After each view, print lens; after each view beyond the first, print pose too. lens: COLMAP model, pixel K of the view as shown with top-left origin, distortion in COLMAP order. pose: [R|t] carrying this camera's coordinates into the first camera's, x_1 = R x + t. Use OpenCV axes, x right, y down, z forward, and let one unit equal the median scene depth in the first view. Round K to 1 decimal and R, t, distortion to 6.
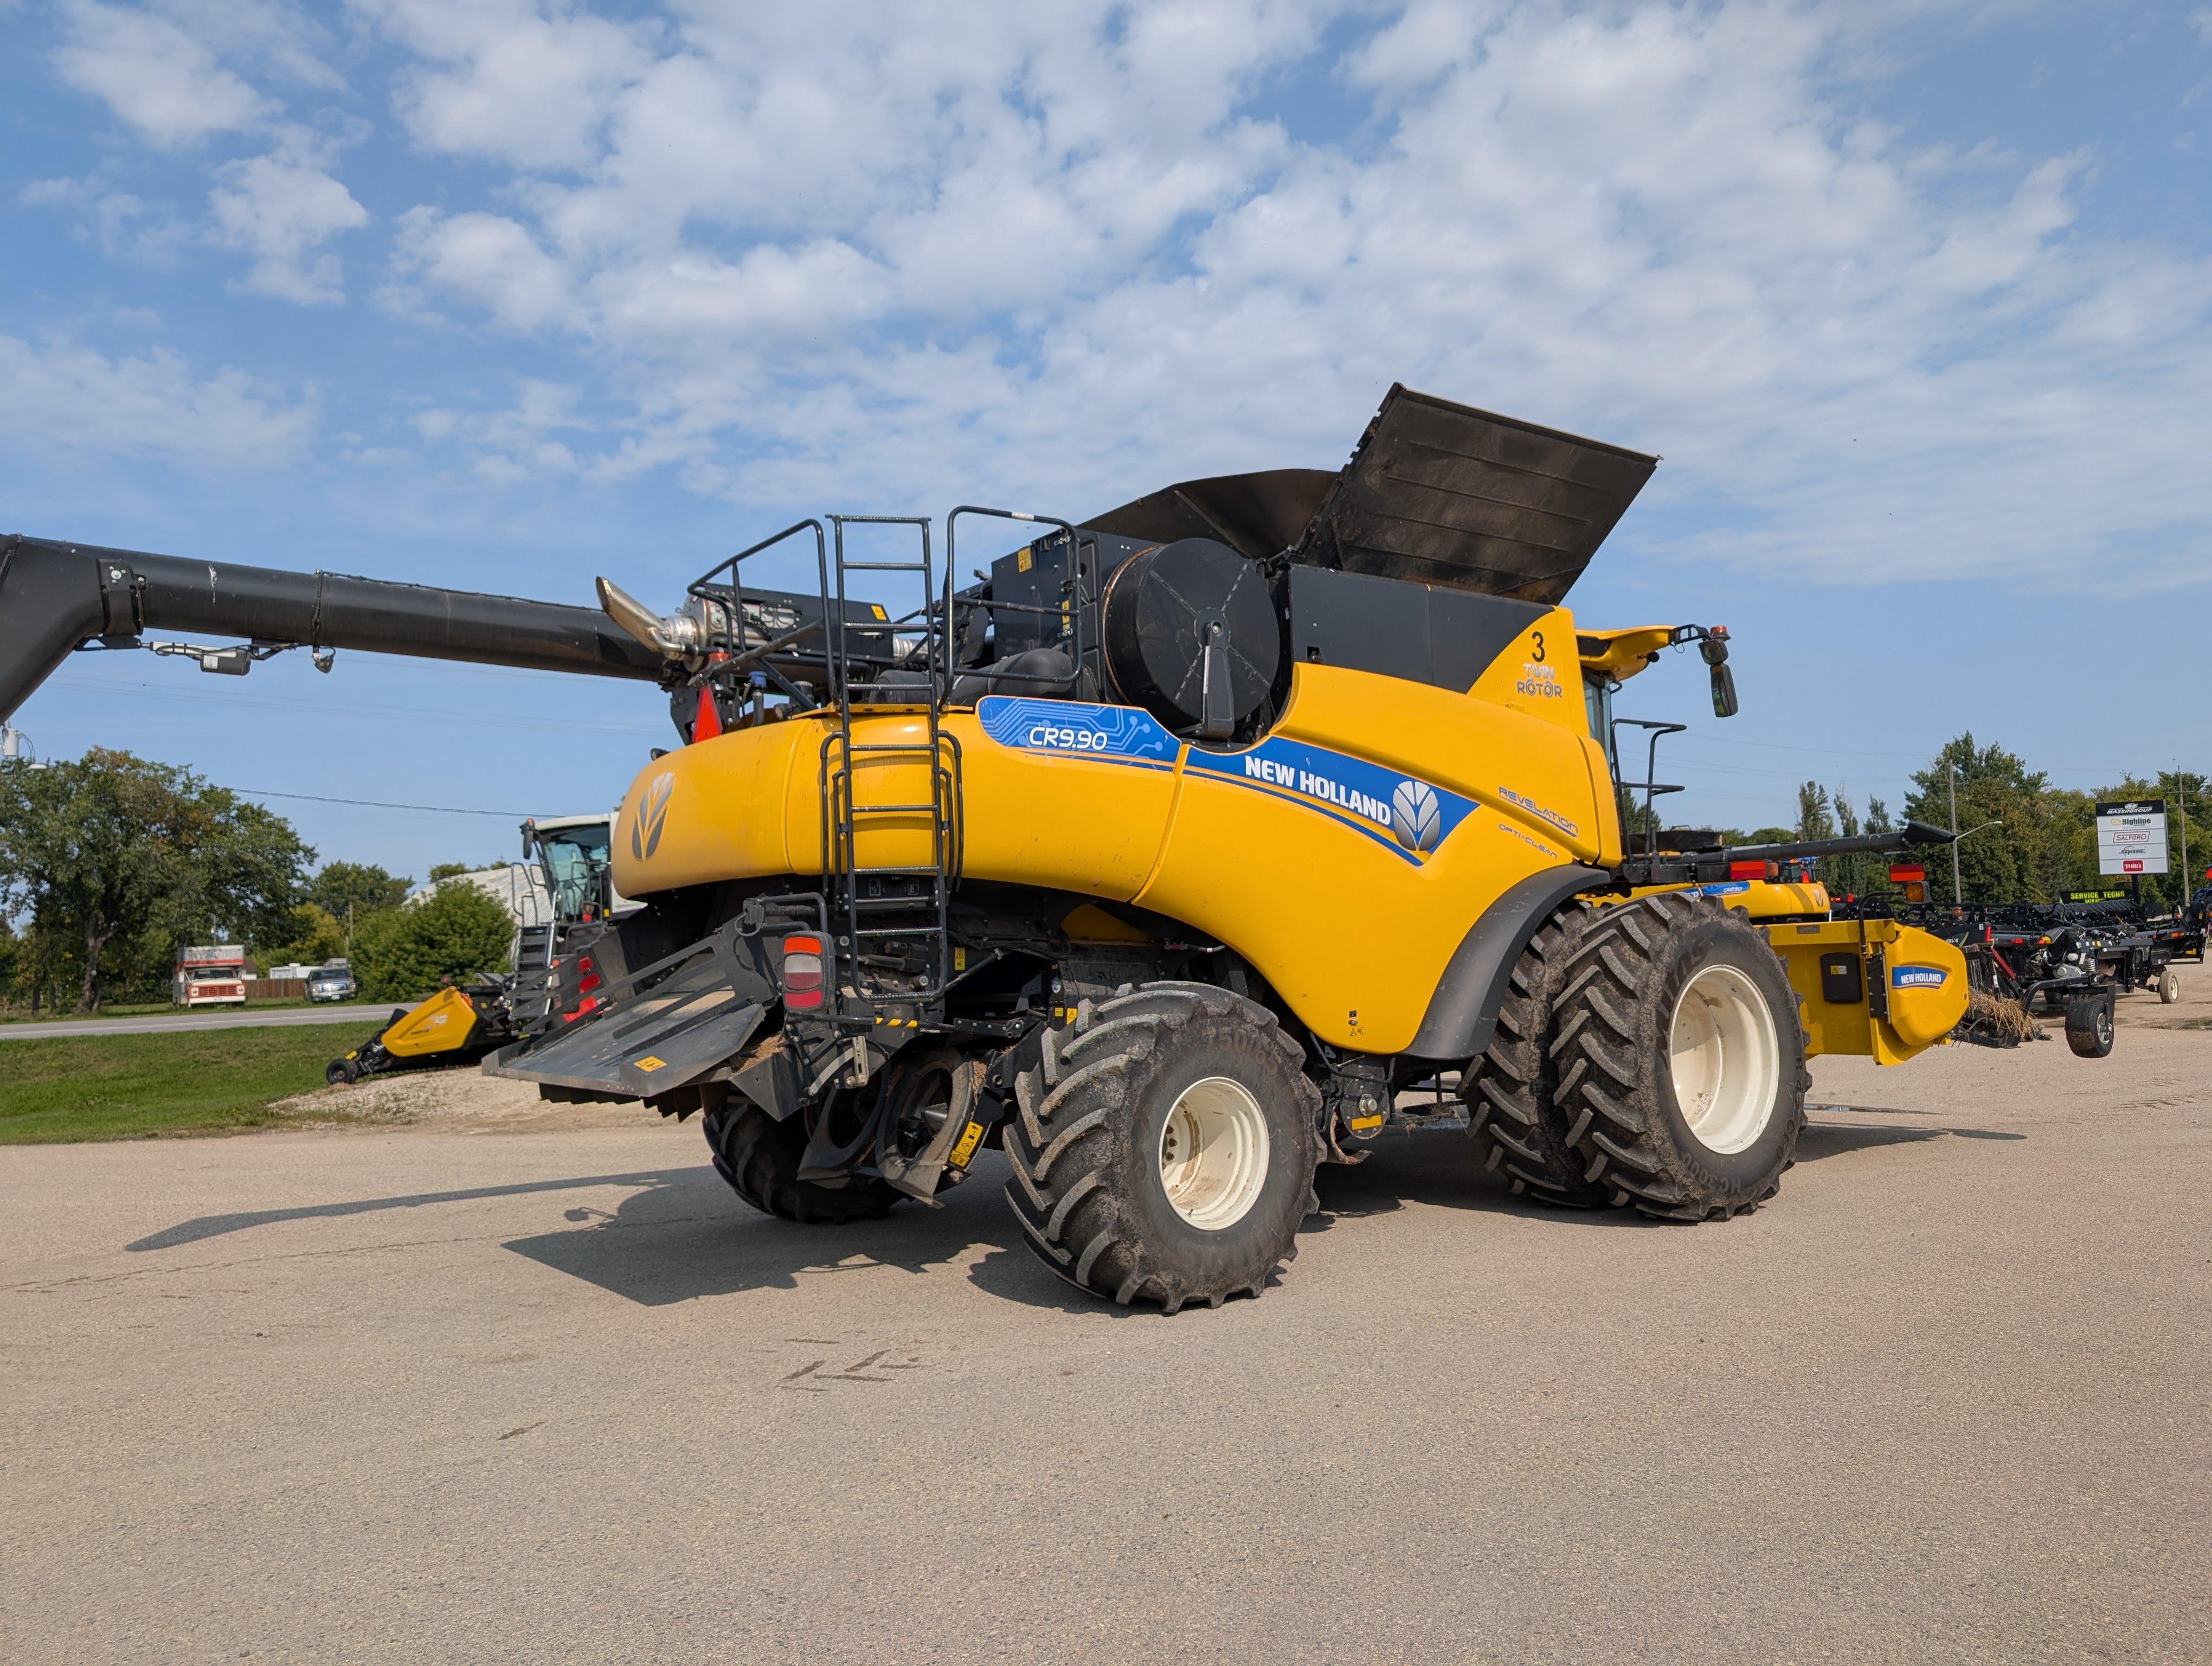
lens RADIAL K [[1530.3, 0, 1107.7], [0, 1530.3, 835.0], [0, 0, 1]] dist [0.030454, 0.003247]
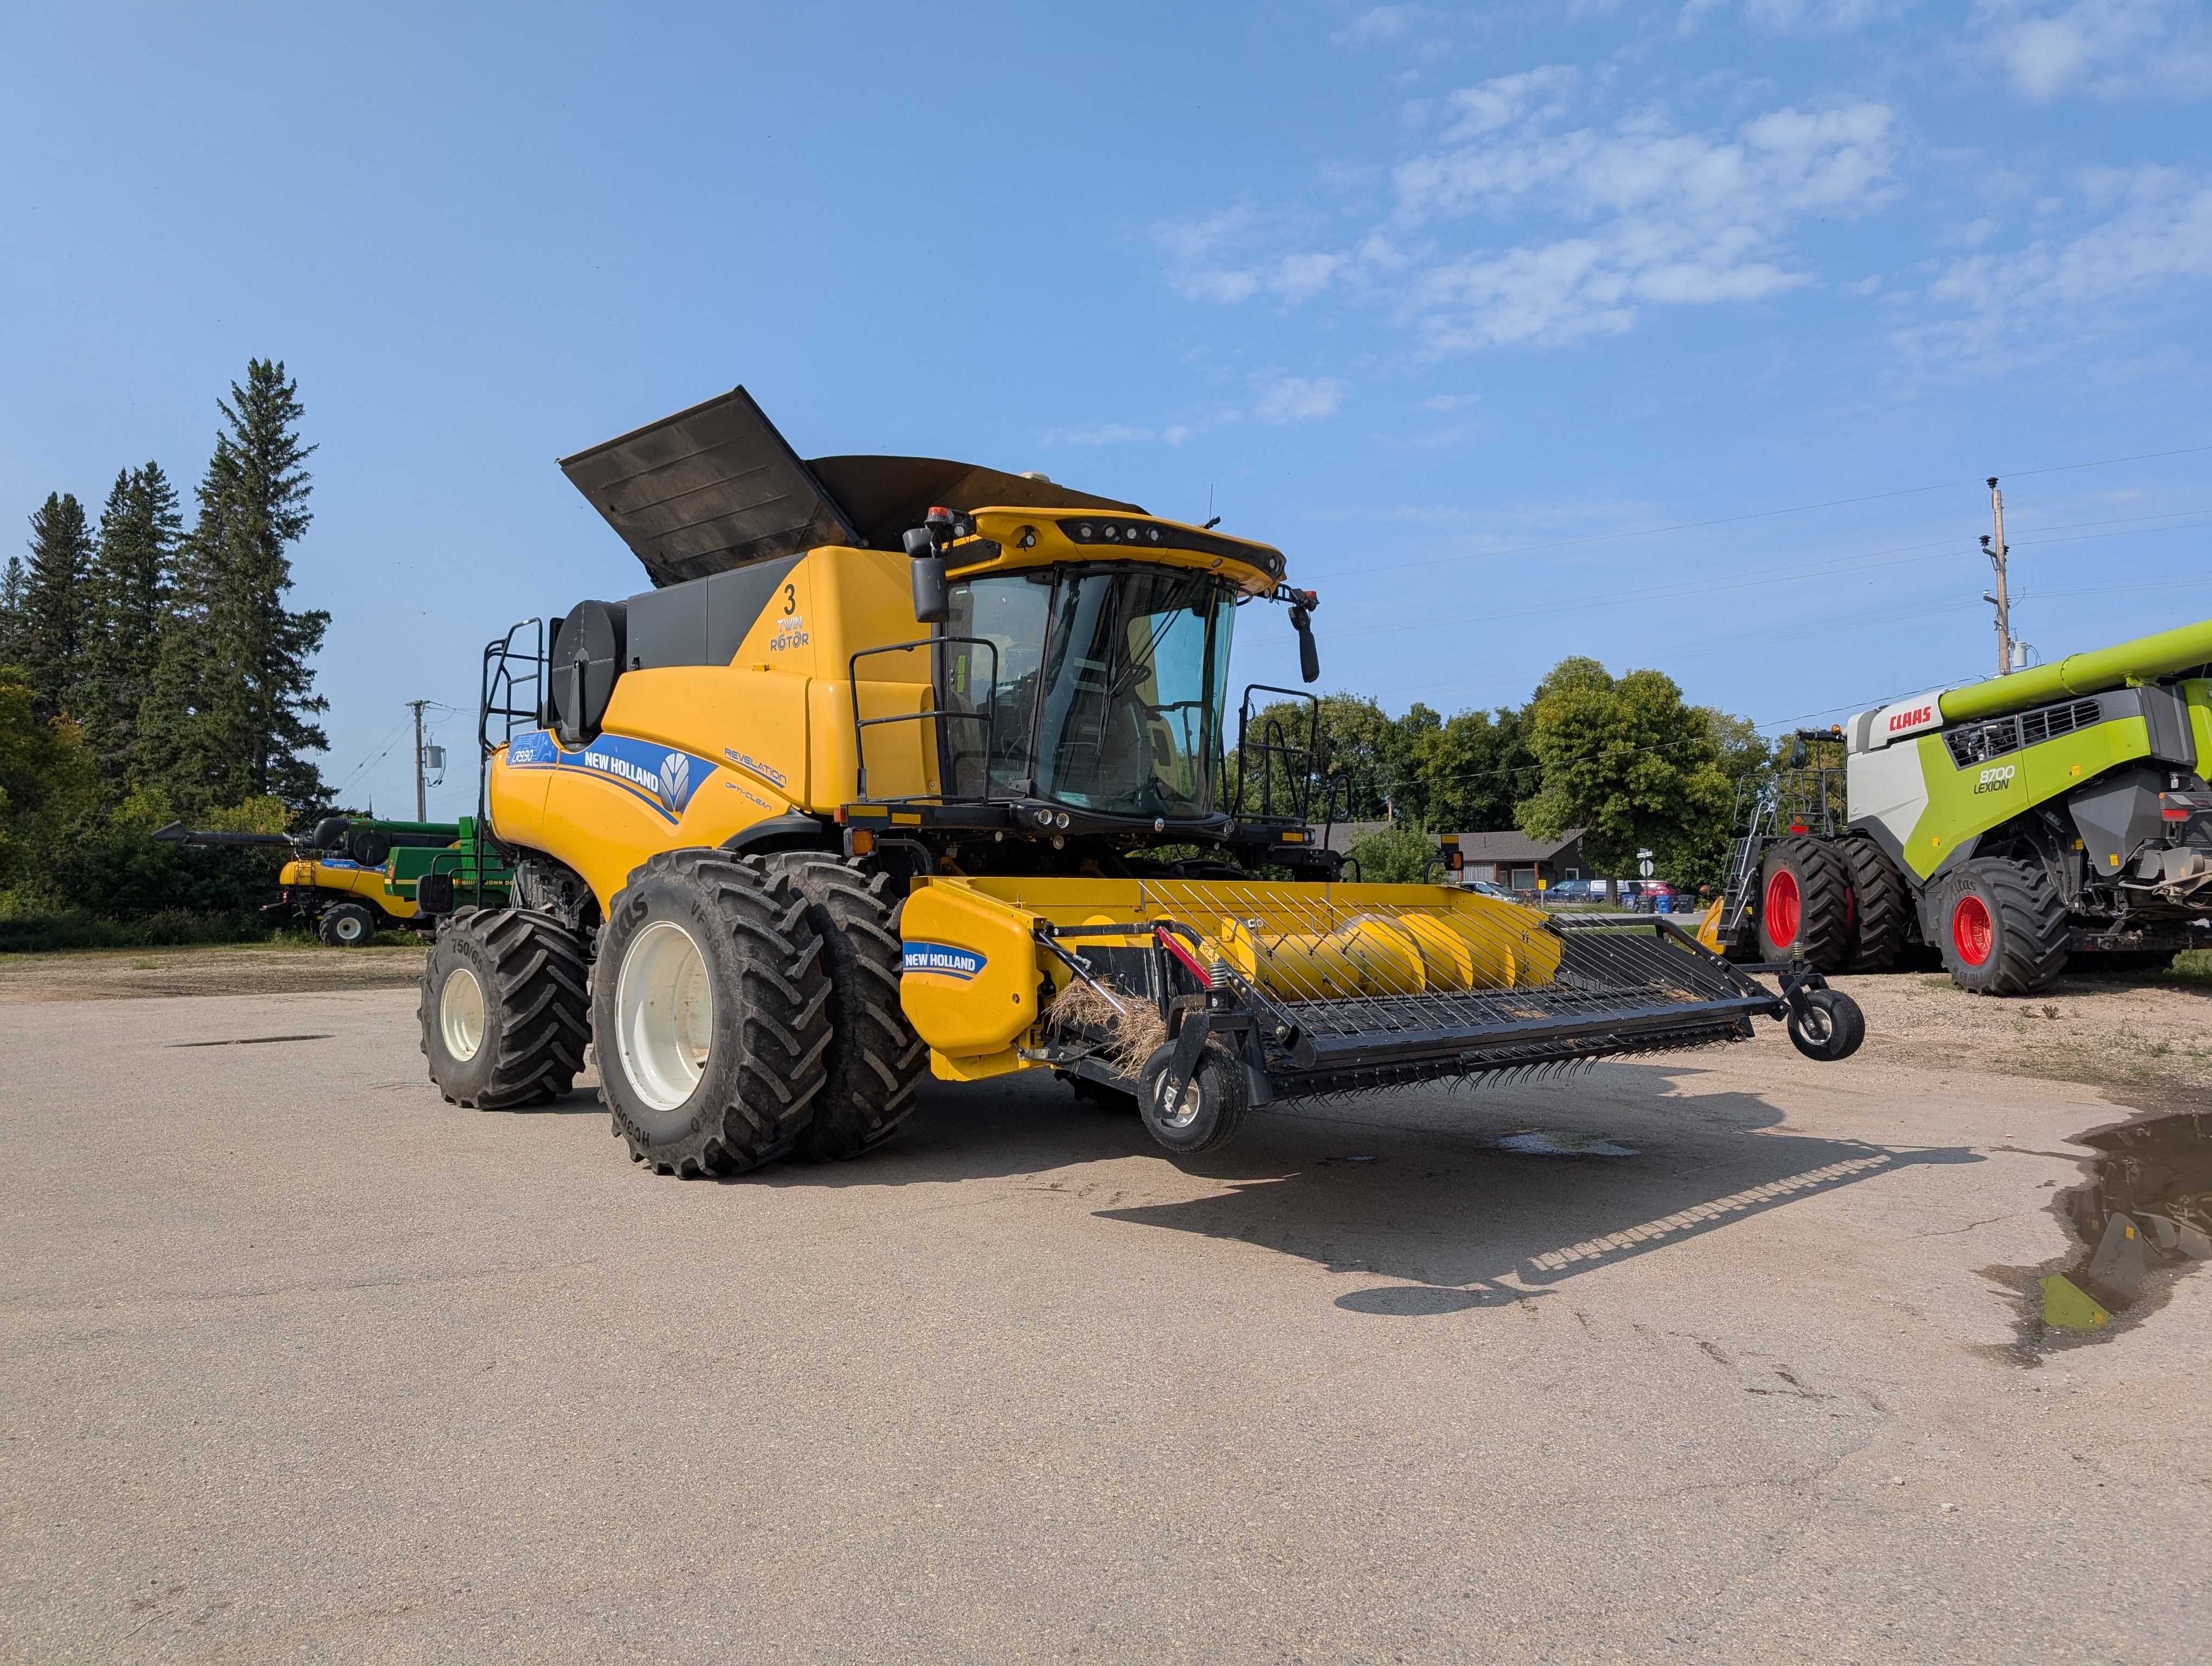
lens RADIAL K [[1530.3, 0, 1107.6], [0, 1530.3, 834.8], [0, 0, 1]] dist [0.030454, 0.003247]
pose [[0.167659, 0.000673, -0.985845, 1.437669], [0.071113, 0.997386, 0.012775, 0.037026], [0.983277, -0.072248, 0.167173, 1.126668]]
